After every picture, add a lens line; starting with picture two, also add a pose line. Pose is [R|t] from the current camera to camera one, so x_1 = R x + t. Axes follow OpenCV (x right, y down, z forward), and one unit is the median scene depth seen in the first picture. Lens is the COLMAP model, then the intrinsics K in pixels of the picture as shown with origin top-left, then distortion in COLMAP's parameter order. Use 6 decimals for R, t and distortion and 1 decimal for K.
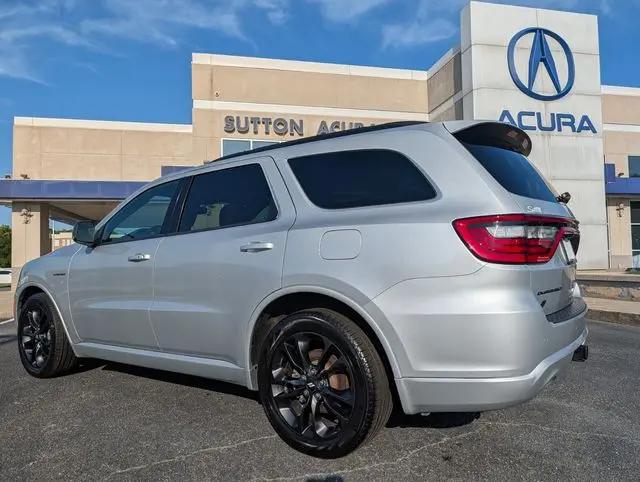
lens RADIAL K [[461.0, 0, 317.6], [0, 461.0, 249.7], [0, 0, 1]] dist [0.004464, -0.003875]
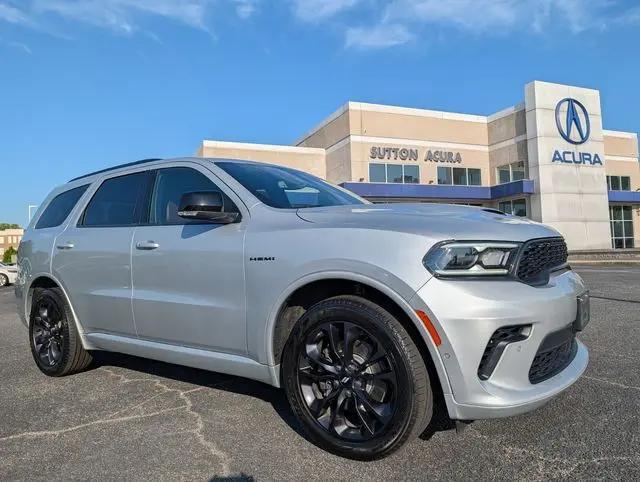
lens RADIAL K [[465.1, 0, 327.8], [0, 465.1, 241.1], [0, 0, 1]] dist [0.010500, -0.000652]
pose [[0.979516, -0.012199, 0.200994, -0.661333], [0.014618, 0.999837, -0.010560, 0.015478], [-0.200833, 0.013282, 0.979536, -0.396008]]
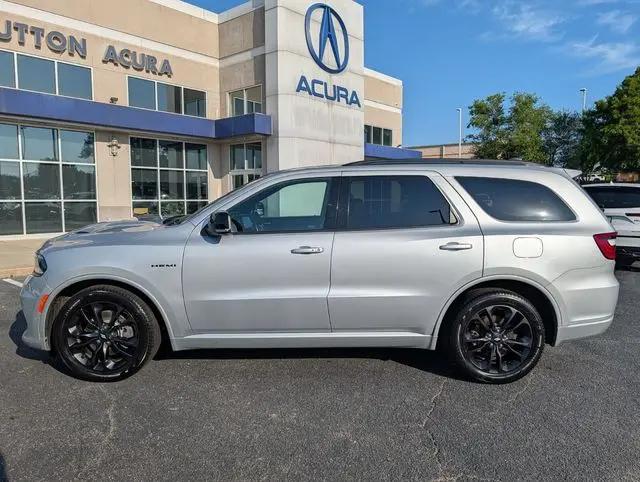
lens RADIAL K [[465.1, 0, 327.8], [0, 465.1, 241.1], [0, 0, 1]] dist [0.010500, -0.000652]
pose [[0.803146, -0.034003, 0.594812, -0.217187], [-0.036923, 0.993610, 0.106656, -0.026649], [-0.594638, -0.107623, 0.796758, 0.023635]]
